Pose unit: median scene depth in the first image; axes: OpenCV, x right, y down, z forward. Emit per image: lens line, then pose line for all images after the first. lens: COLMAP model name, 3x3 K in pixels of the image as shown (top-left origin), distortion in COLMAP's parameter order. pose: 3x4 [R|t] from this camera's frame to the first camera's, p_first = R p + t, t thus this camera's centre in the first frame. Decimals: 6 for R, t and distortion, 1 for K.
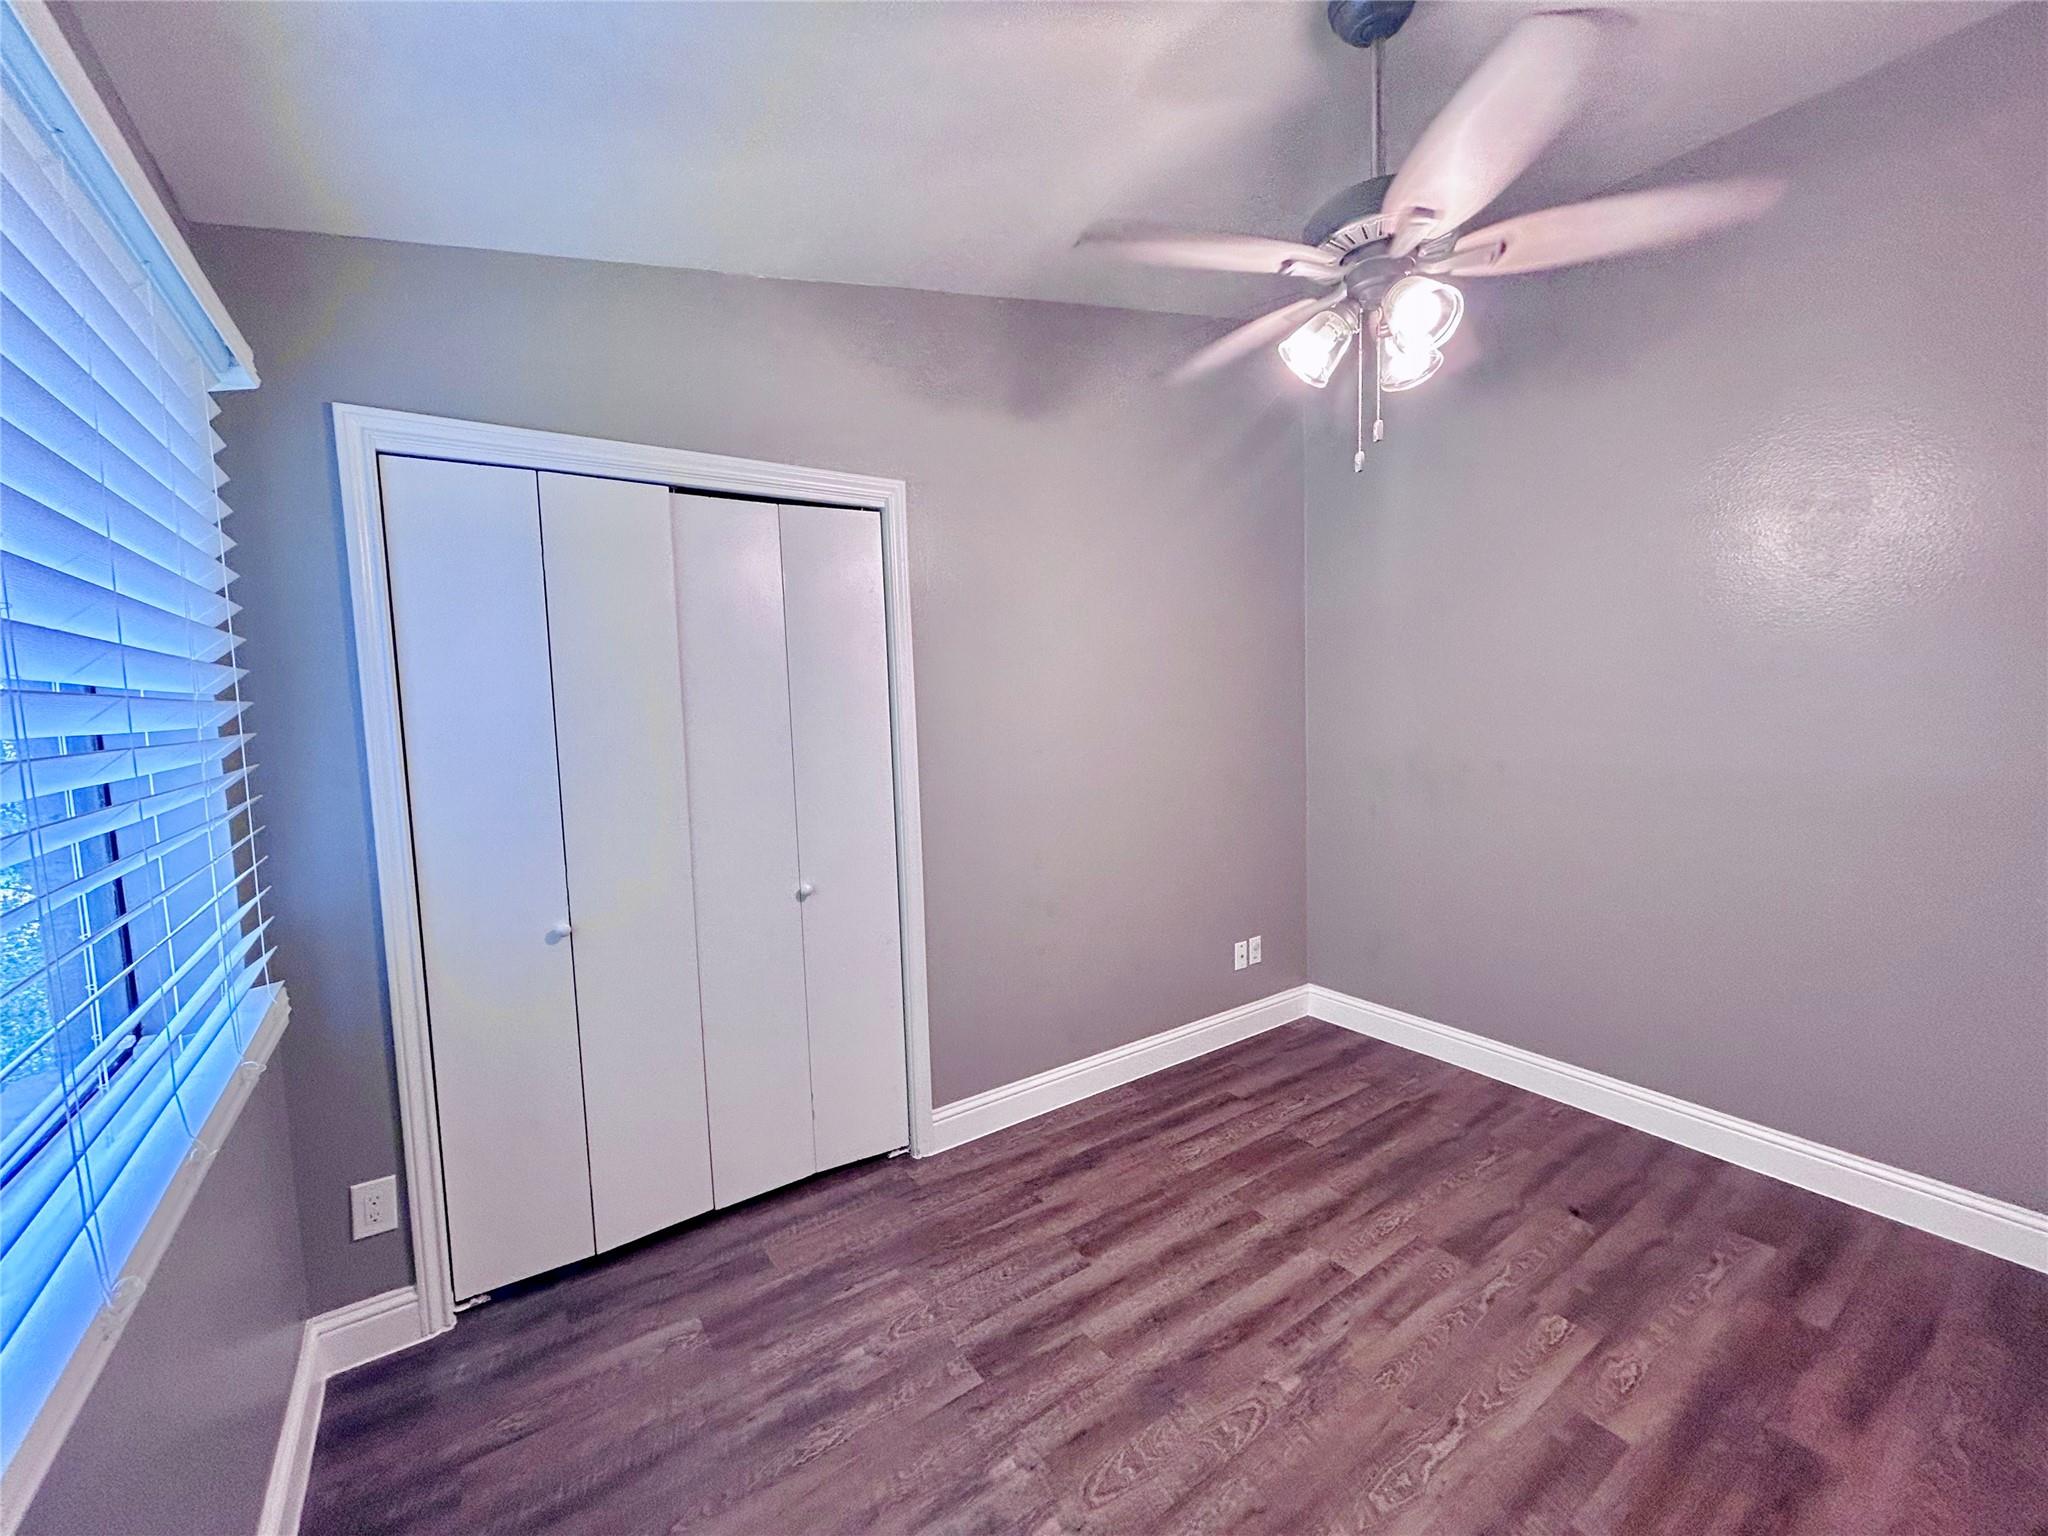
lens RADIAL K [[843.8, 0, 1013.1], [0, 843.8, 767.9], [0, 0, 1]] dist [-0.001203, 0.001225]
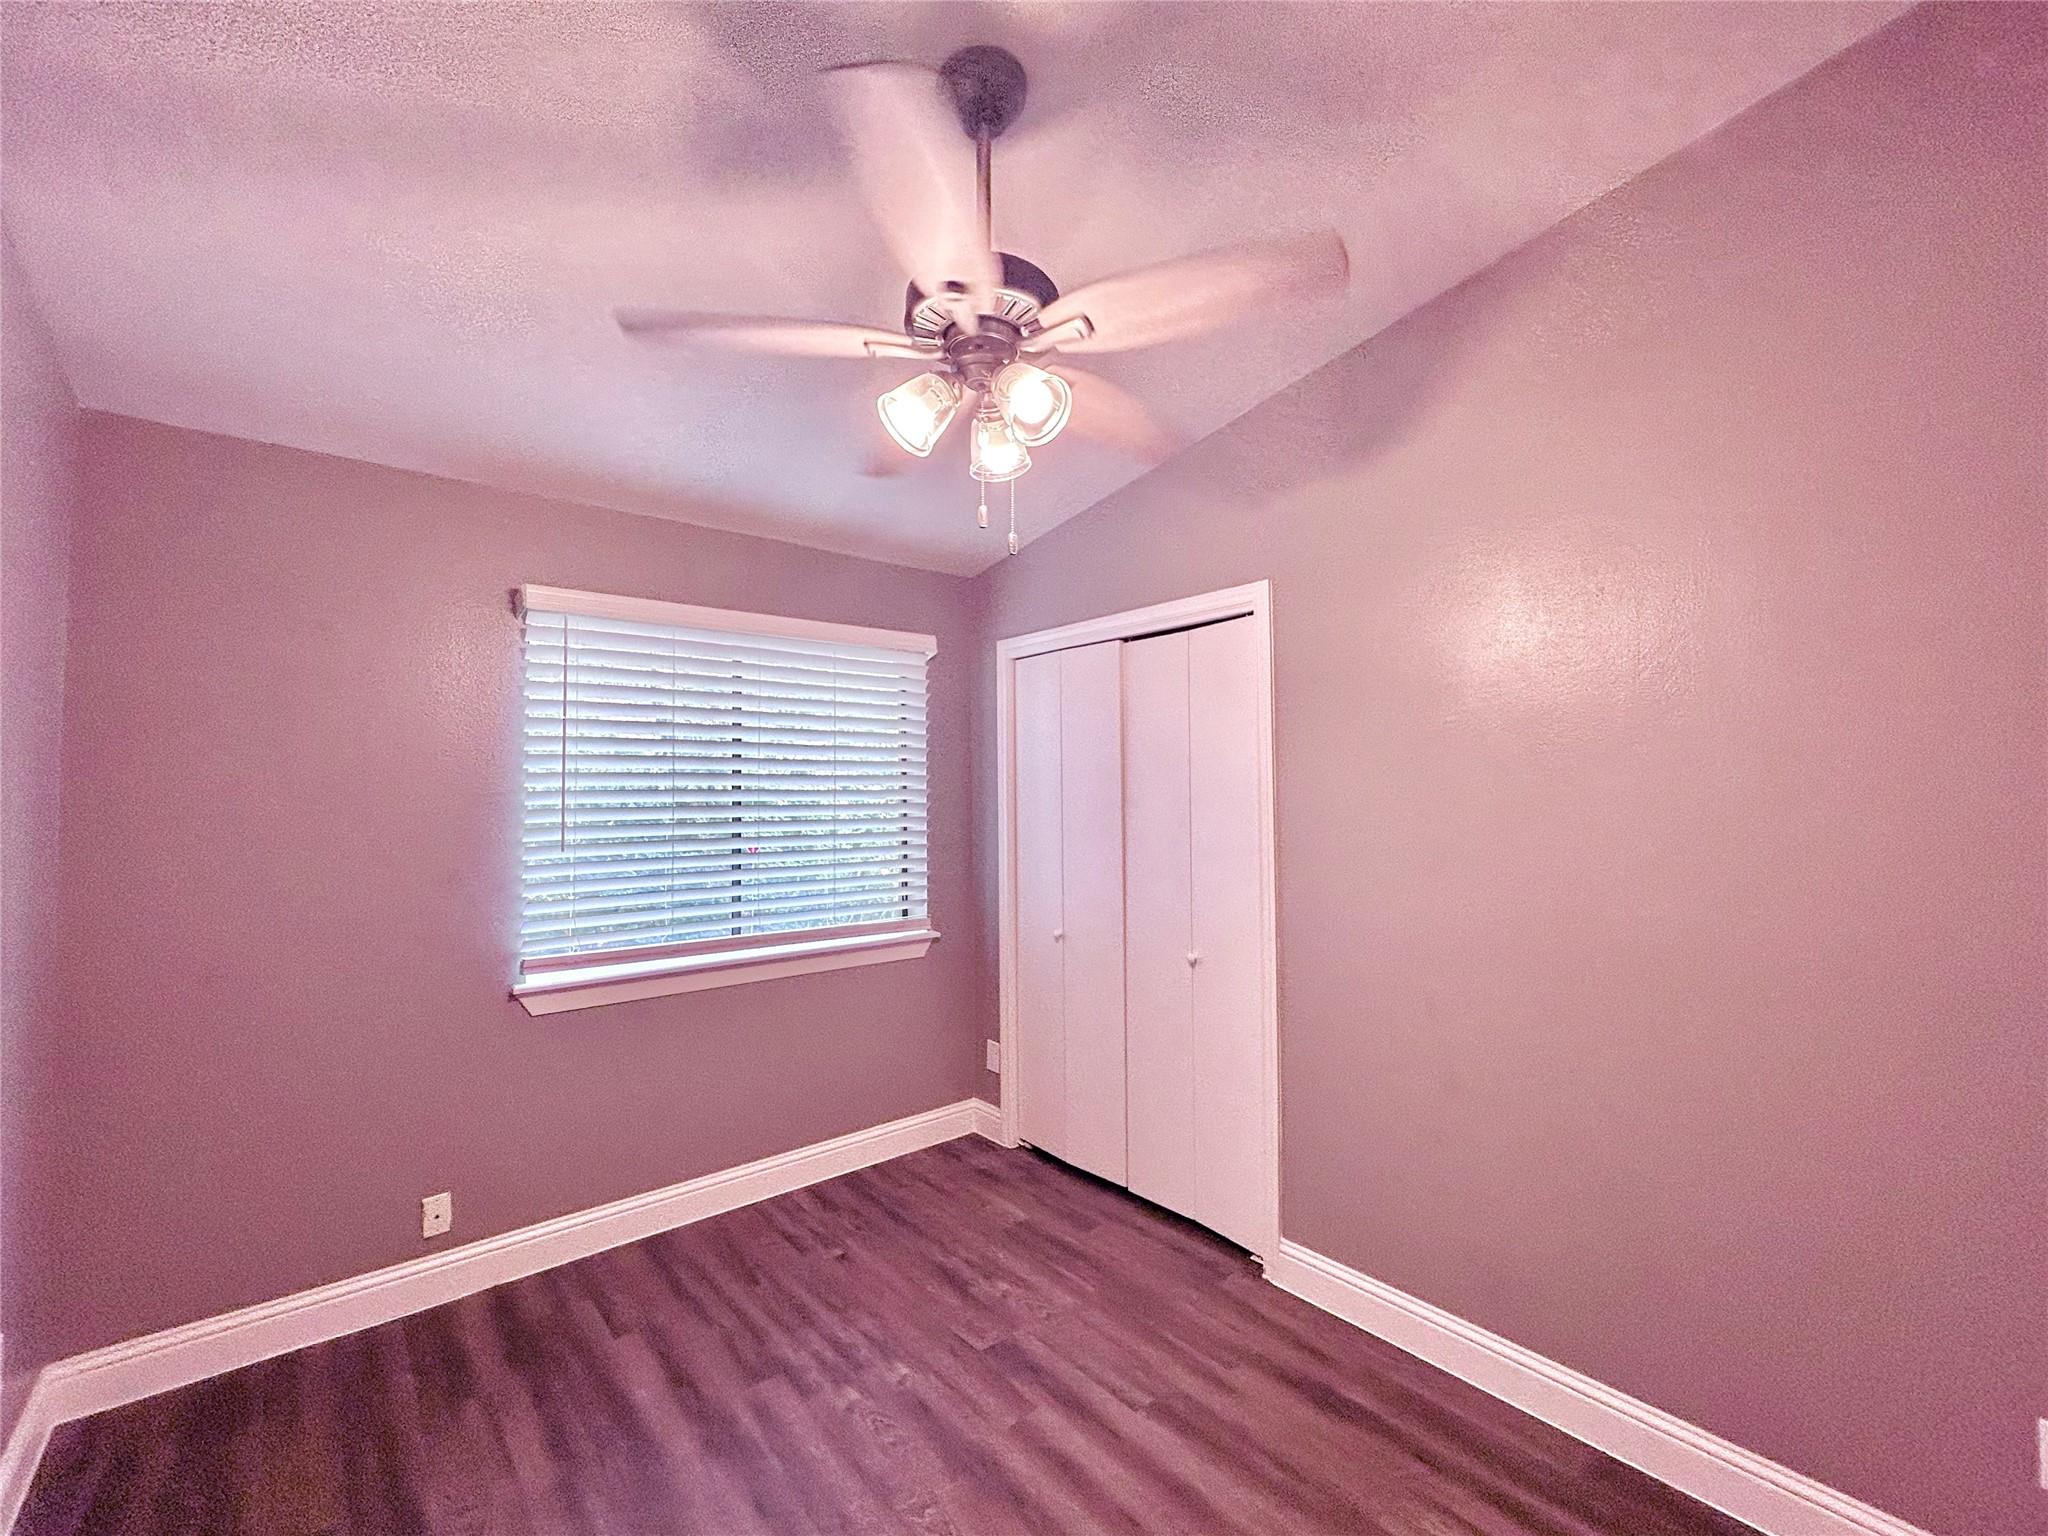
lens RADIAL K [[843.8, 0, 1008.1], [0, 843.8, 770.1], [0, 0, 1]] dist [-0.001203, 0.001225]
pose [[0.088848, -0.006348, -0.996025, 1.002492], [-0.083703, 0.996395, -0.013817, -0.083238], [0.992522, 0.084598, 0.087996, 0.724678]]
